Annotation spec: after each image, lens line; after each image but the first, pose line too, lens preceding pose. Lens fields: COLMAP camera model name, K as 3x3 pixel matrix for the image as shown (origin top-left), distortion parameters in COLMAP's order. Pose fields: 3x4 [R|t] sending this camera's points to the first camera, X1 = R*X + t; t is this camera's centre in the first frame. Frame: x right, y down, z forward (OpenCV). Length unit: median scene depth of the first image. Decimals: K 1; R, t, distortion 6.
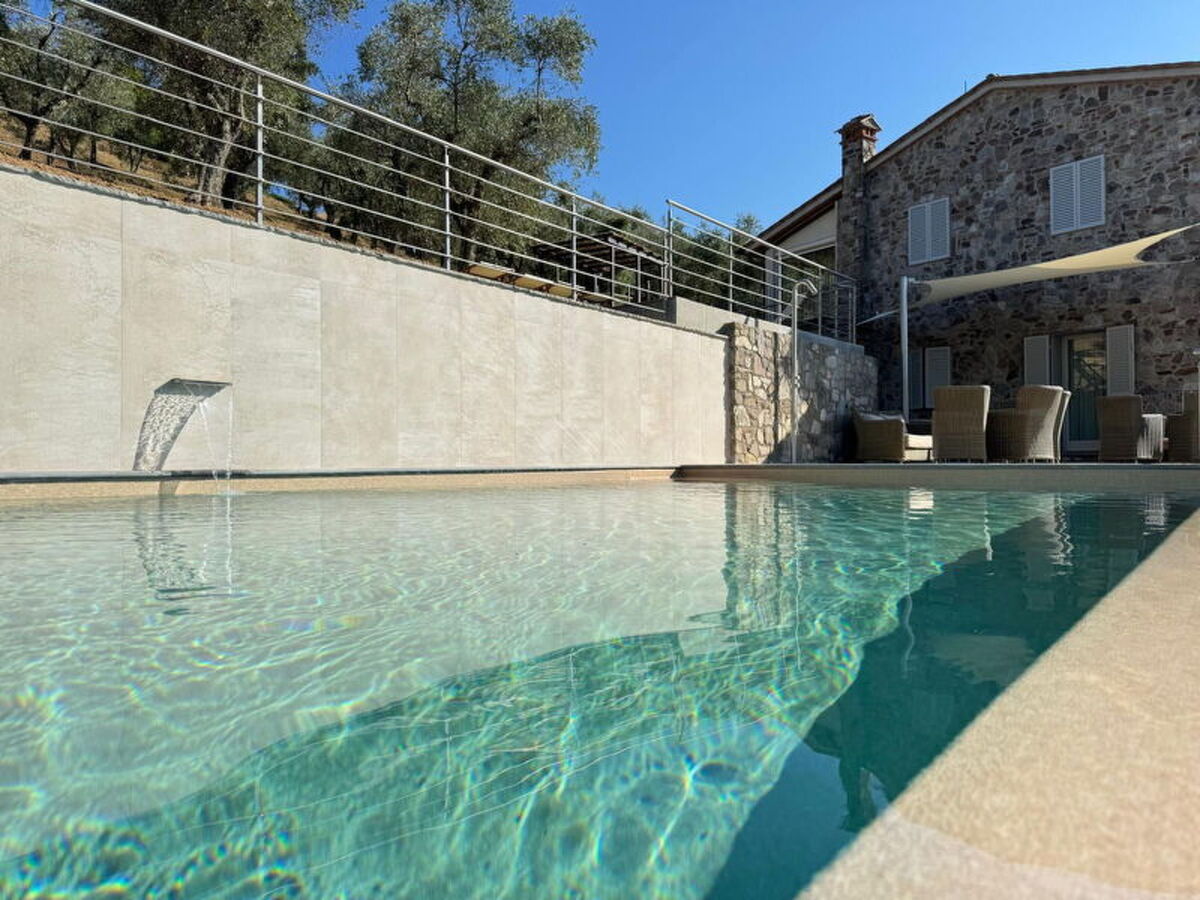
lens RADIAL K [[858.2, 0, 600.0], [0, 858.2, 450.0], [0, 0, 1]] dist [0.016862, -0.014215]
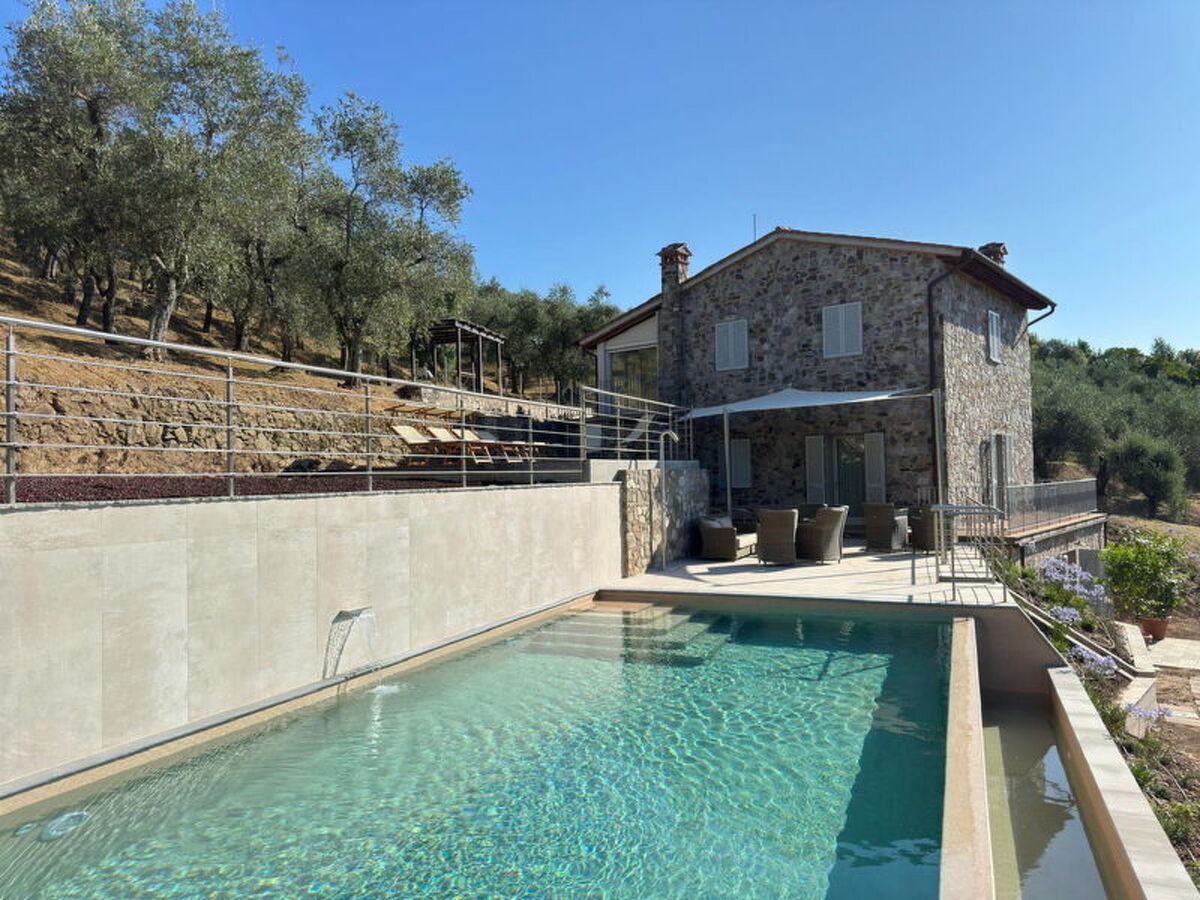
lens RADIAL K [[831.1, 0, 599.5], [0, 831.1, 461.1], [0, 0, 1]] dist [0.109424, -0.163373]
pose [[0.969137, -0.010819, 0.246286, -0.122713], [0.012983, 0.999890, -0.007164, -0.094587], [-0.246182, 0.010140, 0.969171, -0.146254]]
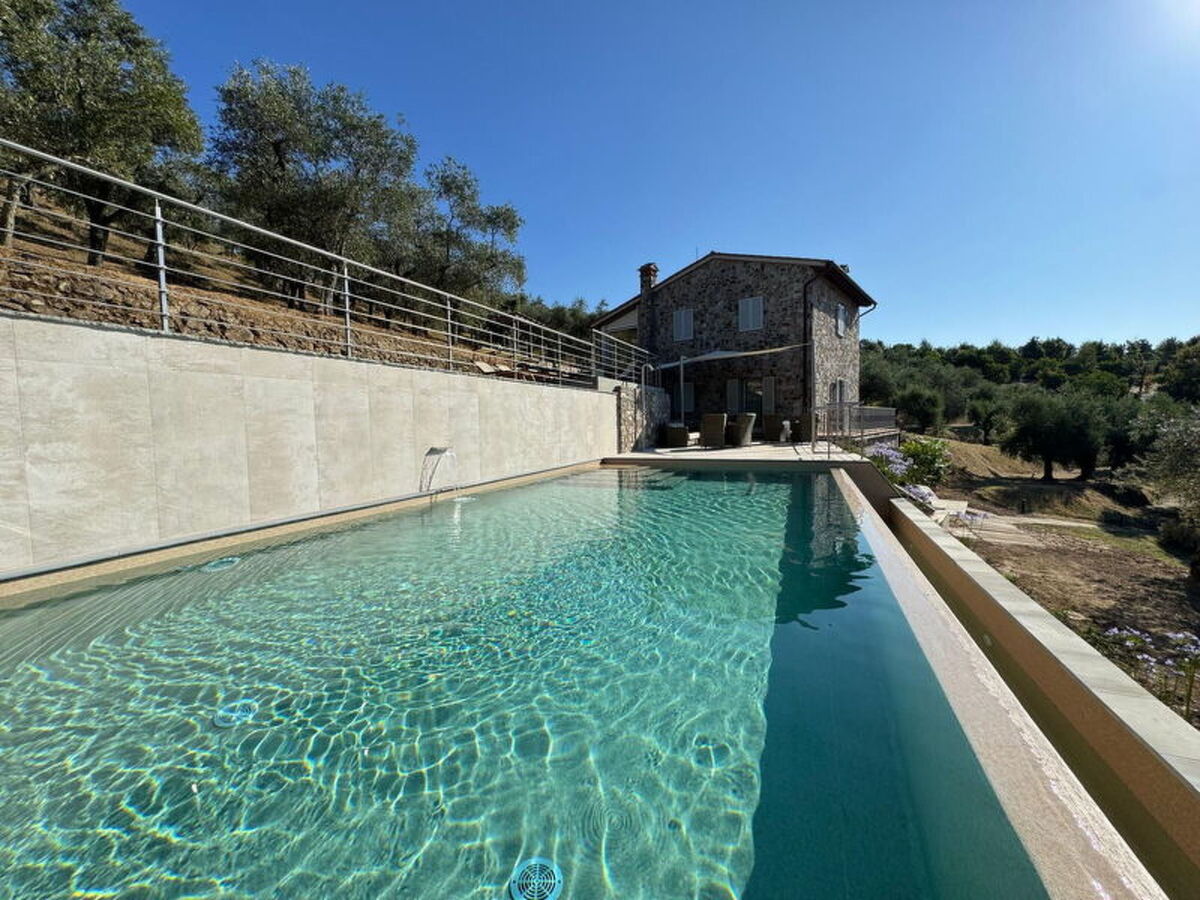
lens RADIAL K [[473.6, 0, 600.0], [0, 473.6, 450.0], [0, 0, 1]] dist [-0.000254, -0.000070]
pose [[0.969742, -0.027354, 0.242595, -0.109248], [0.010485, 0.997452, 0.070560, -0.046017], [-0.243907, -0.065881, 0.967558, -0.074724]]
